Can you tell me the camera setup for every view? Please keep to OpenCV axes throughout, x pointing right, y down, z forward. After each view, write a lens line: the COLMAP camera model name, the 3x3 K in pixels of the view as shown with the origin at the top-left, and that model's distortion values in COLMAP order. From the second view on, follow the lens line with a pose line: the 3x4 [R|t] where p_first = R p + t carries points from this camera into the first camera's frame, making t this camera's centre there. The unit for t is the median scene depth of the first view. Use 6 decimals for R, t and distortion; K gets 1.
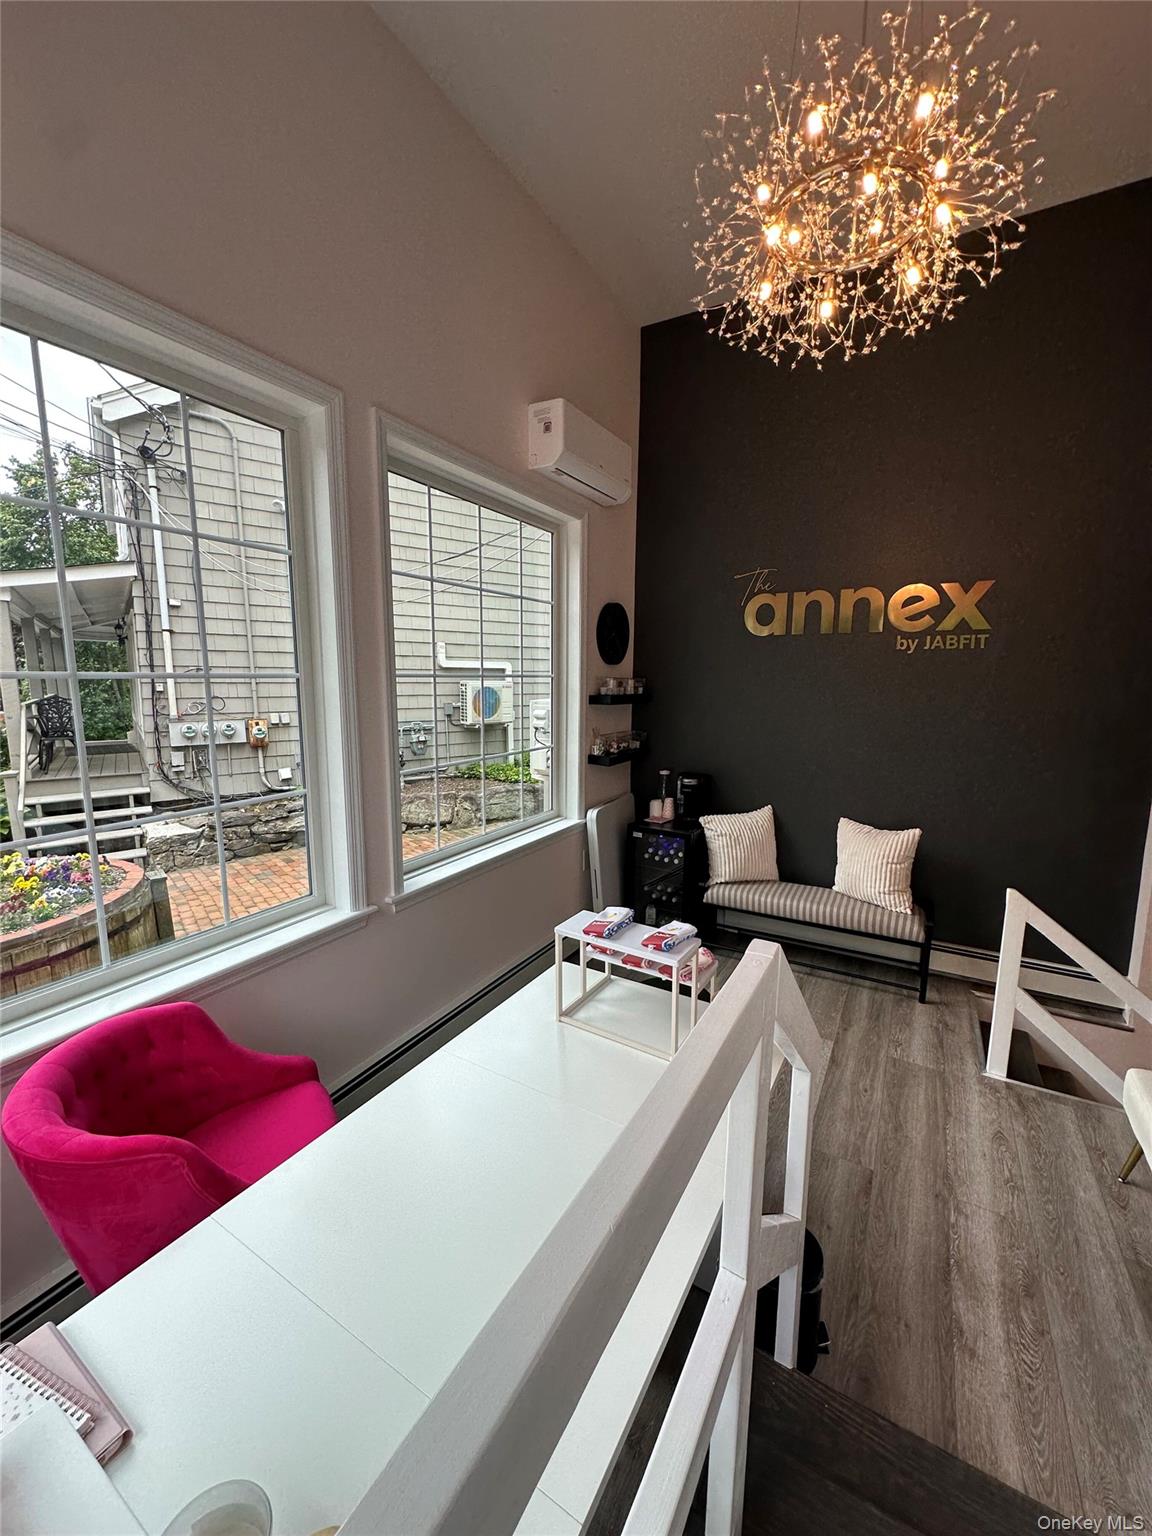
lens RADIAL K [[612.7, 0, 571.6], [0, 612.7, 770.3], [0, 0, 1]] dist [0.001696, 0.000347]
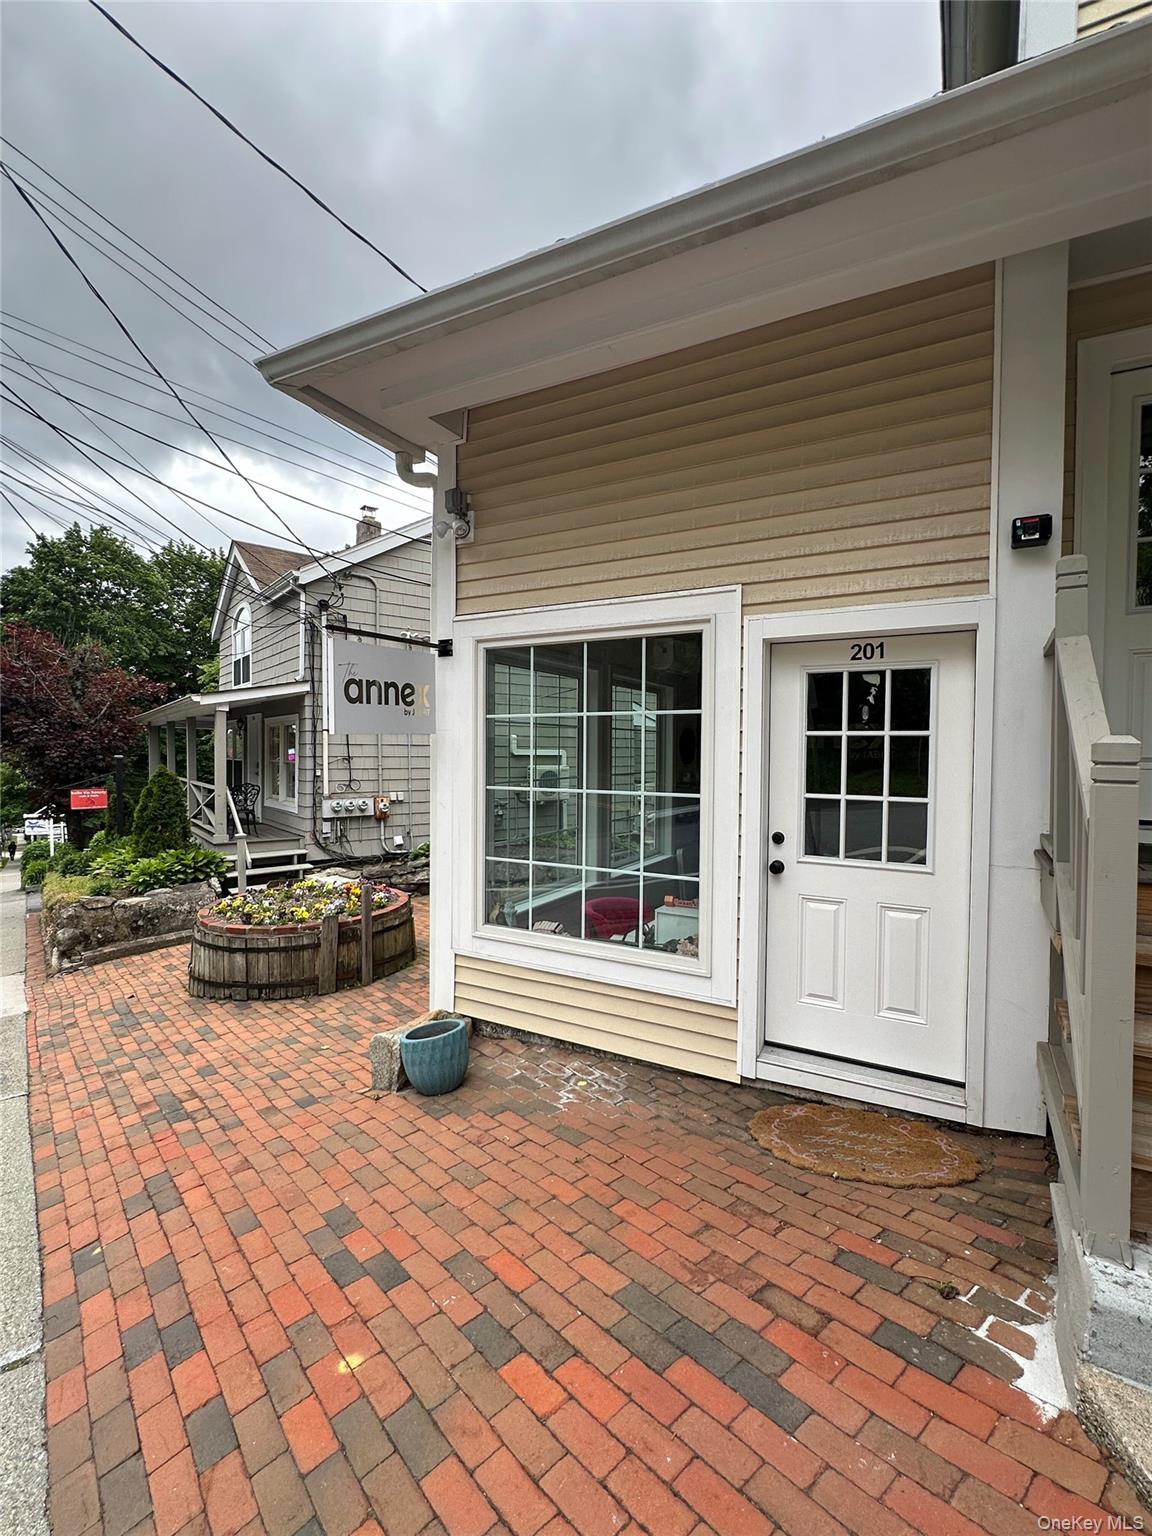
lens RADIAL K [[685.6, 0, 577.5], [0, 685.6, 764.4], [0, 0, 1]] dist [-0.000040, -0.000001]
pose [[0.999673, 0.001443, 0.025533, -0.152435], [0.001955, 0.991173, -0.132559, 0.042566], [-0.025499, 0.132565, 0.990846, -0.466381]]
